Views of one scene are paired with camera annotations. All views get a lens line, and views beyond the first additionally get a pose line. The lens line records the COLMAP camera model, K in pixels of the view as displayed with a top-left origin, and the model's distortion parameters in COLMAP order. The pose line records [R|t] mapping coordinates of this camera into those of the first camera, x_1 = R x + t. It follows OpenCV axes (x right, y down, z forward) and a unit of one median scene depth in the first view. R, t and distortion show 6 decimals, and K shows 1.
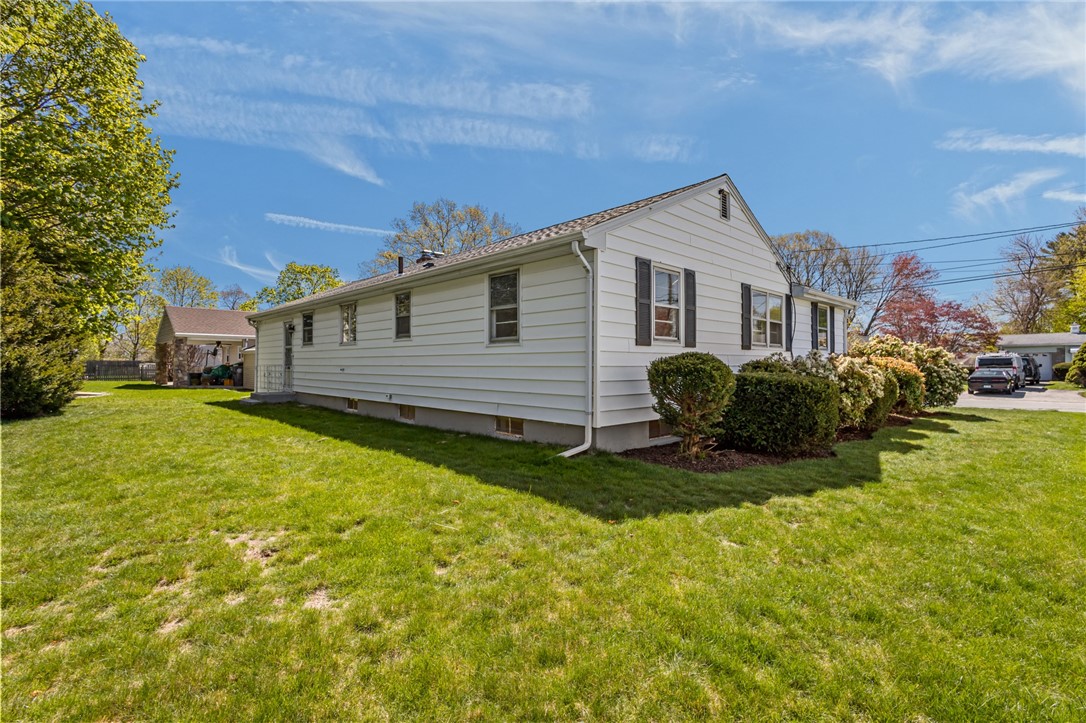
lens RADIAL K [[512.1, 0, 545.1], [0, 512.1, 364.1], [0, 0, 1]] dist [0.004148, 0.000477]
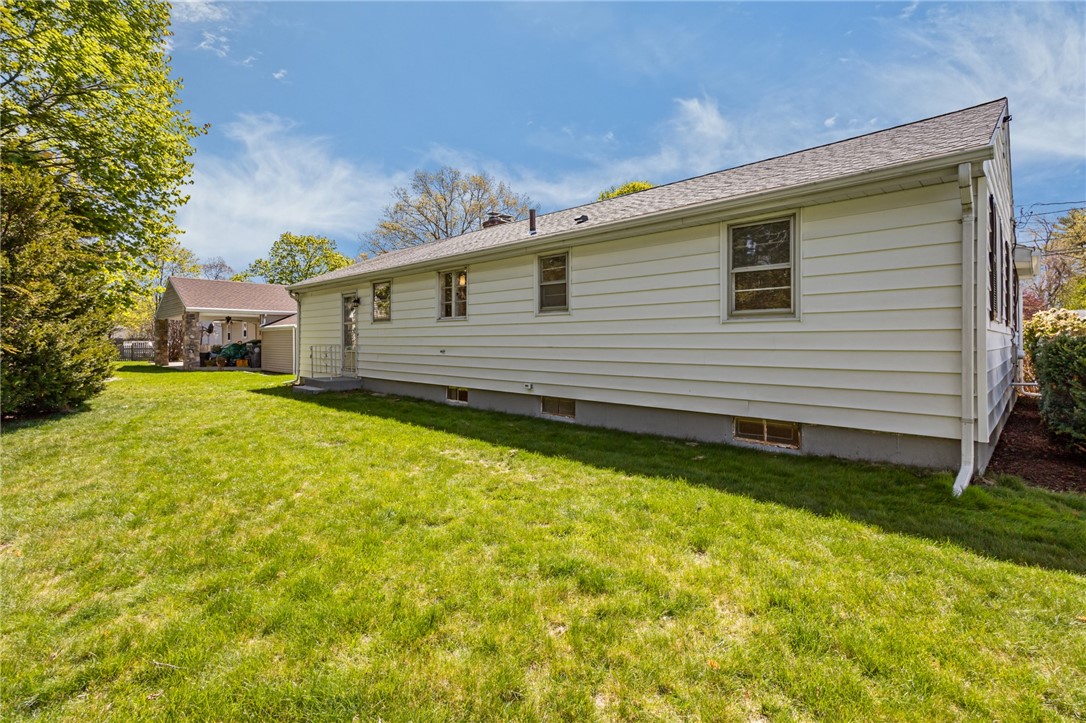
lens RADIAL K [[512.1, 0, 533.3], [0, 512.1, 341.5], [0, 0, 1]] dist [0.004148, 0.000477]
pose [[0.999431, -0.000886, 0.033708, -0.286994], [0.000816, 0.999998, 0.002075, -0.006313], [-0.033710, -0.002047, 0.999430, 0.192420]]
